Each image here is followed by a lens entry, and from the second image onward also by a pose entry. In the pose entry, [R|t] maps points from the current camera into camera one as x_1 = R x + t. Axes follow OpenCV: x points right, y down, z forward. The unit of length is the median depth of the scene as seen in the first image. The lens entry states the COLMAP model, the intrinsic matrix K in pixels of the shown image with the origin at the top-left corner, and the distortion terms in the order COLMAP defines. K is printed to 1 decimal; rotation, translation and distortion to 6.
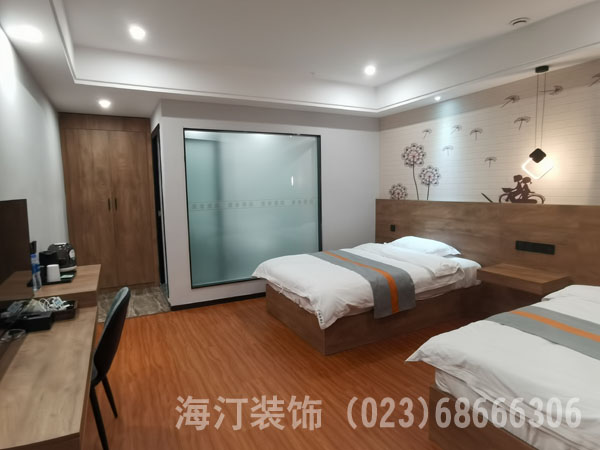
lens RADIAL K [[355.7, 0, 299.5], [0, 355.7, 226.0], [0, 0, 1]] dist [0.009075, 0.004662]
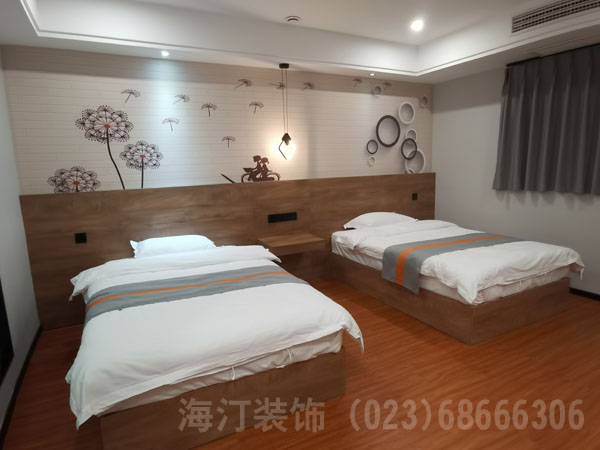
lens RADIAL K [[373.3, 0, 298.7], [0, 373.3, 223.8], [0, 0, 1]] dist [-0.011884, 0.005271]
pose [[0.015426, -0.146982, 0.989019, -0.501345], [0.141744, 0.979469, 0.143352, -0.078345], [-0.989783, 0.137976, 0.035943, 0.799937]]
